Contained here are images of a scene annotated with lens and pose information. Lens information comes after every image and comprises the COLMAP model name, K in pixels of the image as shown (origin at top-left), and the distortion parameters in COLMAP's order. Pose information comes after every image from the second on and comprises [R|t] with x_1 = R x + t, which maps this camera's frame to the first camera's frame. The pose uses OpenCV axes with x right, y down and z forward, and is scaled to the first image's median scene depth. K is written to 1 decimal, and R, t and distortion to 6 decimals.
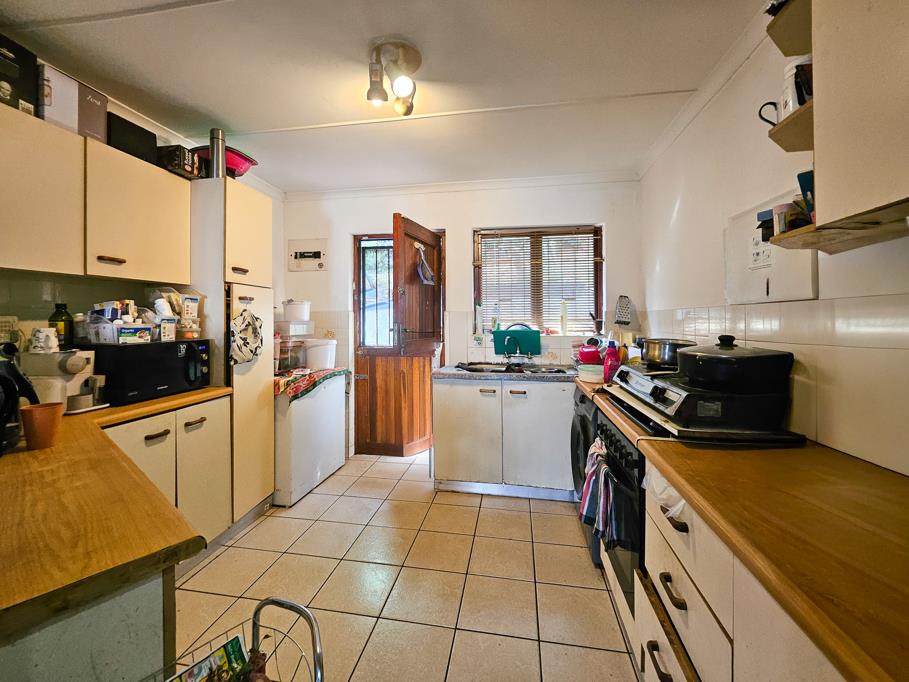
lens RADIAL K [[373.5, 0, 460.4], [0, 373.5, 323.4], [0, 0, 1]] dist [-0.004069, -0.000887]
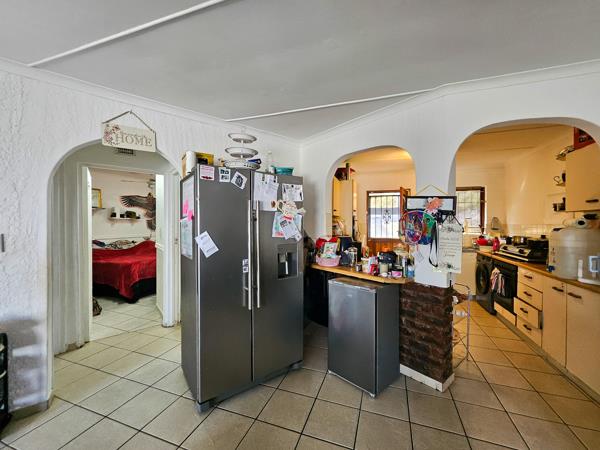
lens RADIAL K [[246.5, 0, 304.9], [0, 246.5, 228.9], [0, 0, 1]] dist [-0.004069, -0.000887]
pose [[0.986655, 0.007457, -0.162656, -0.679871], [-0.005022, 0.999869, 0.015380, -0.029275], [0.162750, -0.014358, 0.986563, -0.993937]]
